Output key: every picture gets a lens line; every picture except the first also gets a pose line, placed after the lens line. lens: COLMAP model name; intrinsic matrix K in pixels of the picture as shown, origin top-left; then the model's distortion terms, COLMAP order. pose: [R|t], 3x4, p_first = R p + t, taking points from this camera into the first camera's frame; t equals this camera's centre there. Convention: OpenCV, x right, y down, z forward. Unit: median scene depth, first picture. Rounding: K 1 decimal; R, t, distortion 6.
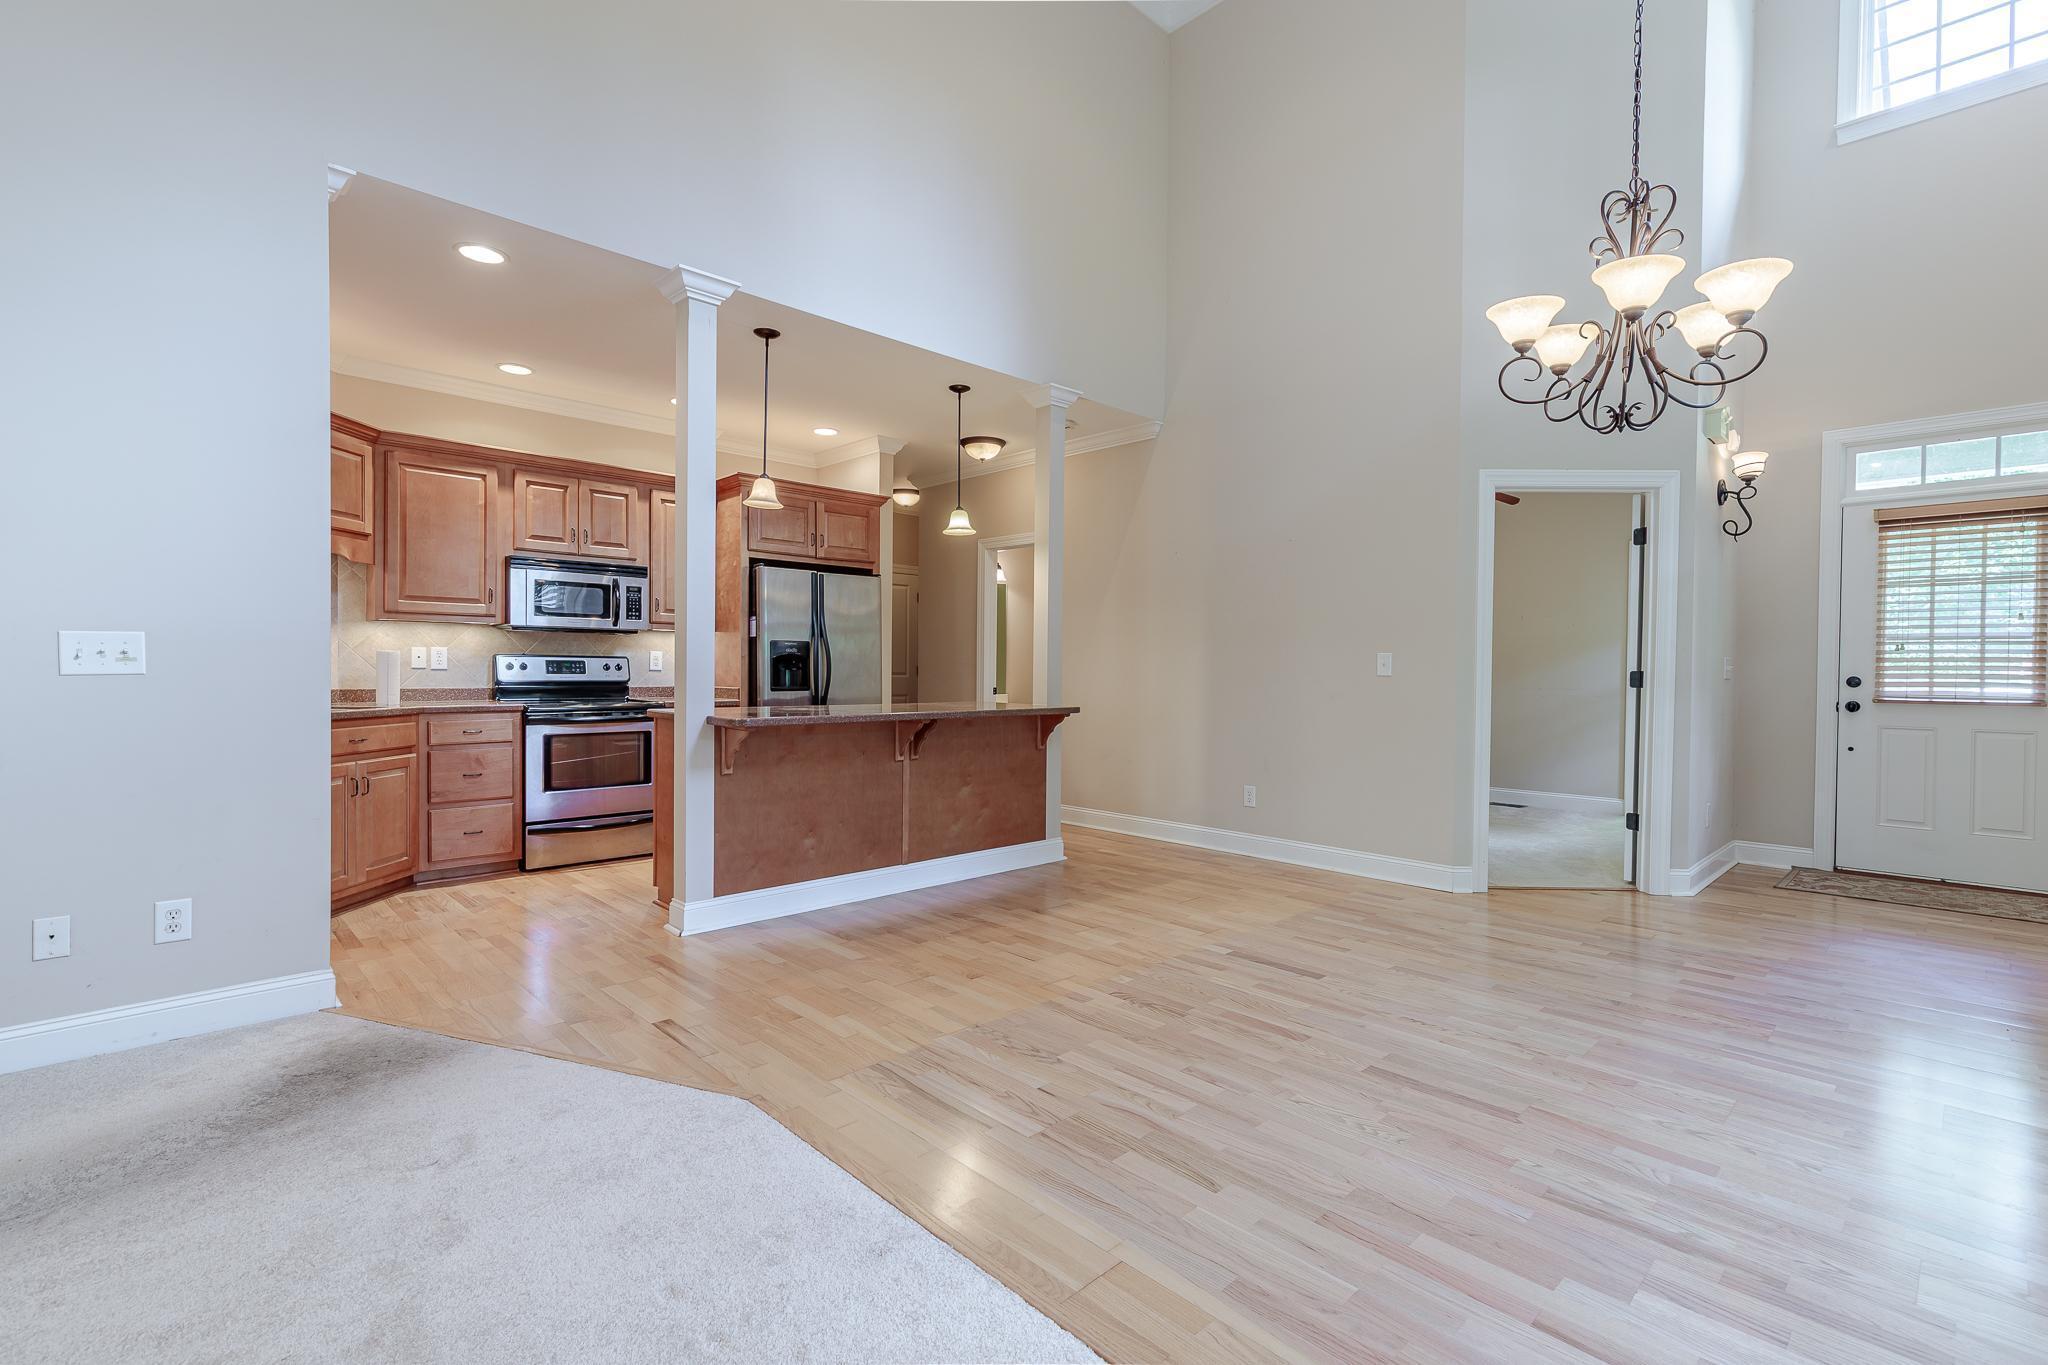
lens RADIAL K [[929.8, 0, 1030.7], [0, 929.8, 680.9], [0, 0, 1]] dist [0.008130, -0.000876]
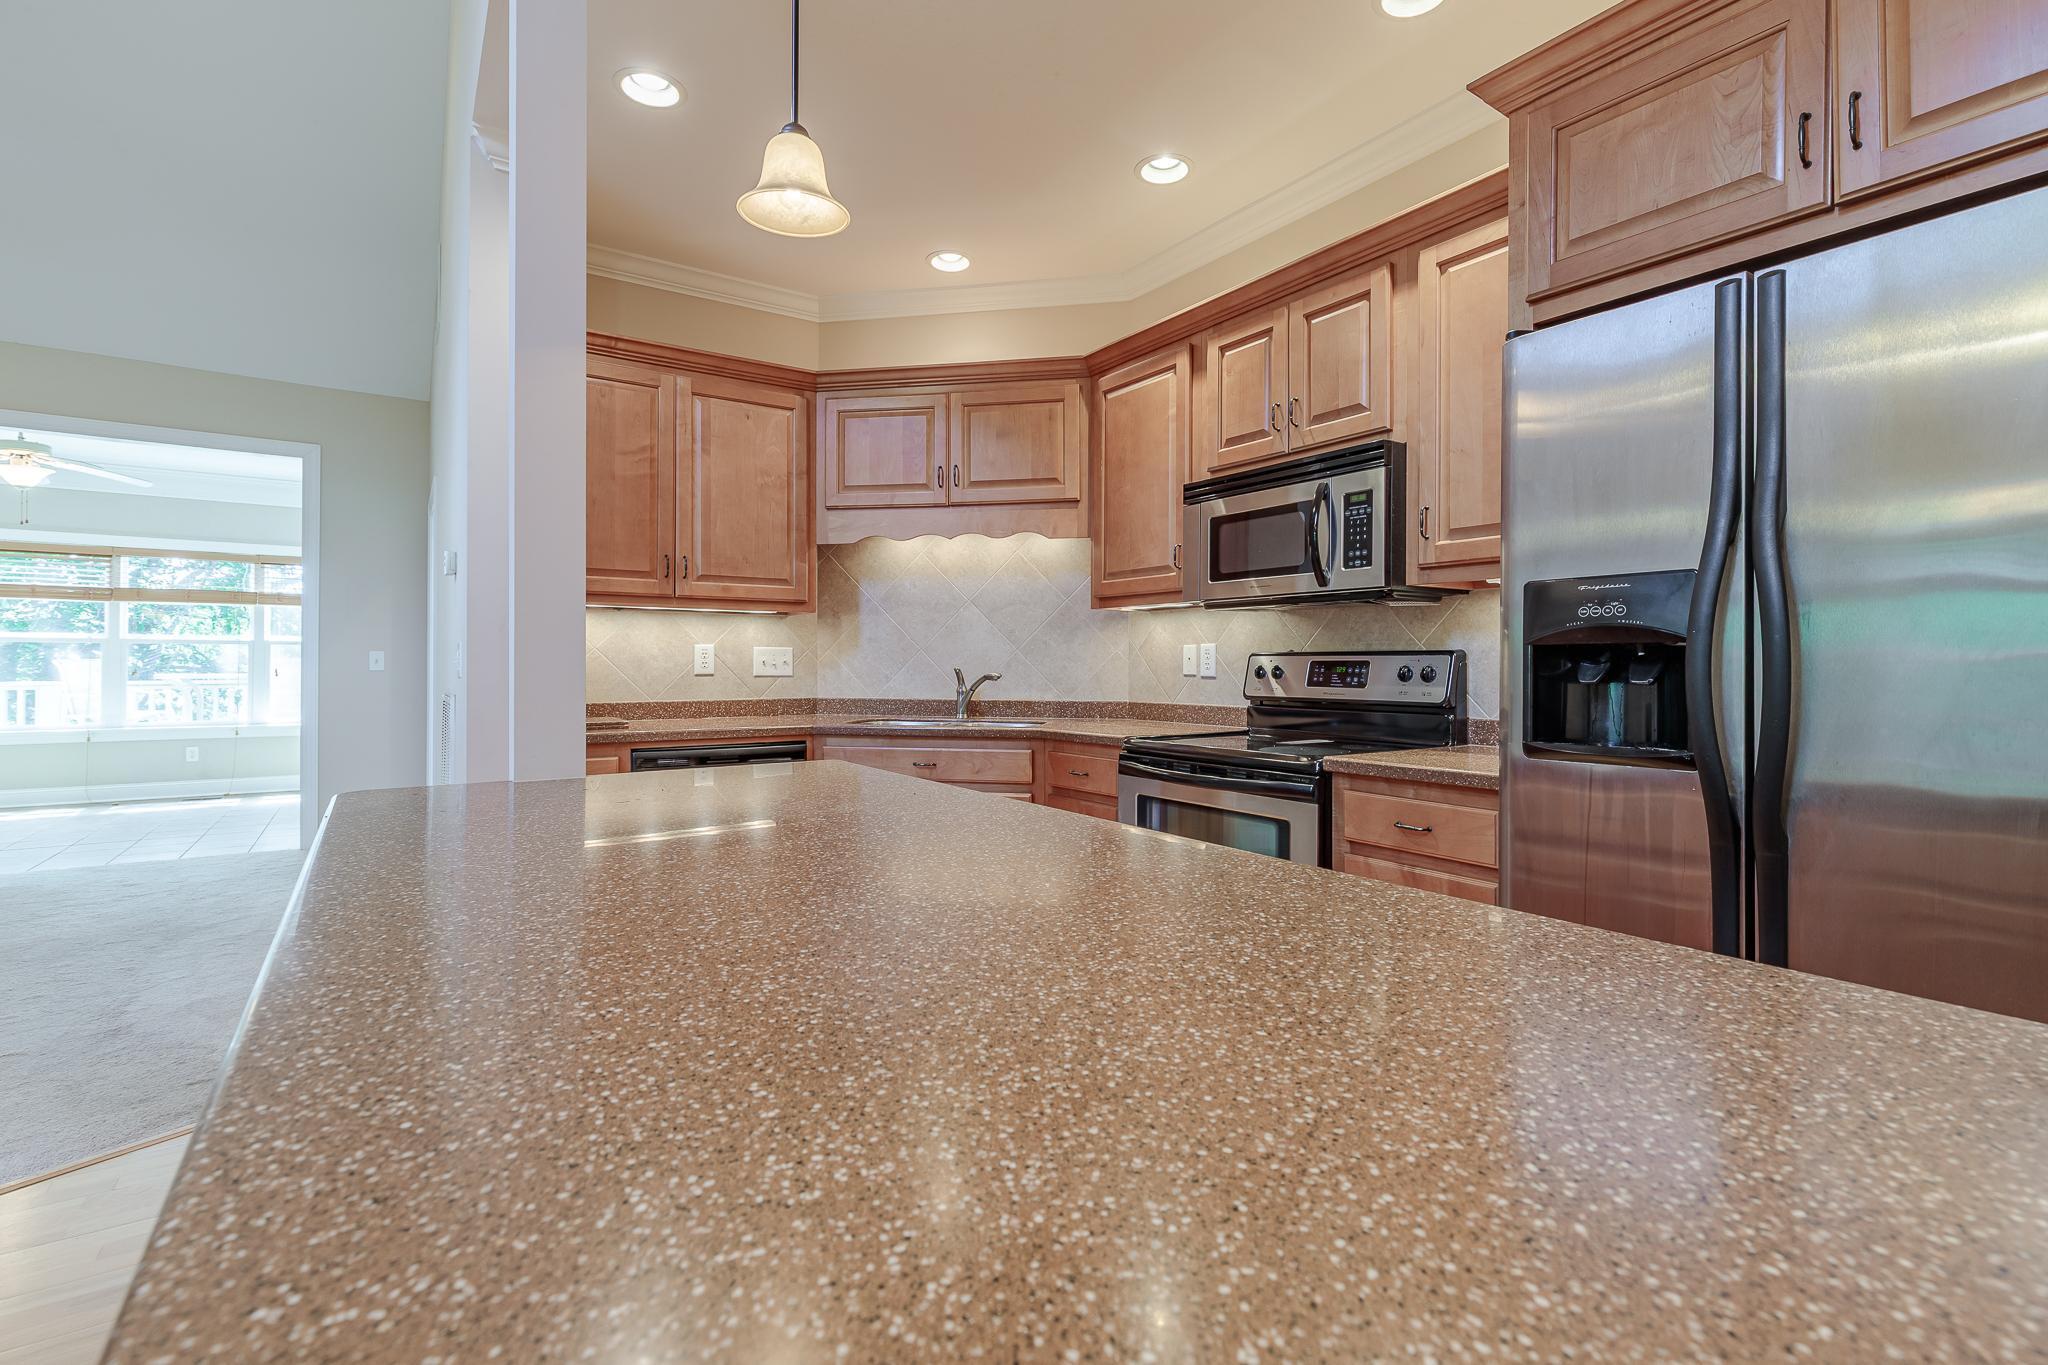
lens RADIAL K [[929.8, 0, 1011.9], [0, 929.8, 654.9], [0, 0, 1]] dist [0.008130, -0.000876]
pose [[-0.176749, -0.020699, -0.984038, 0.041372], [-0.017682, 0.999684, -0.017852, -0.014518], [0.984097, 0.014244, -0.177059, 1.015455]]
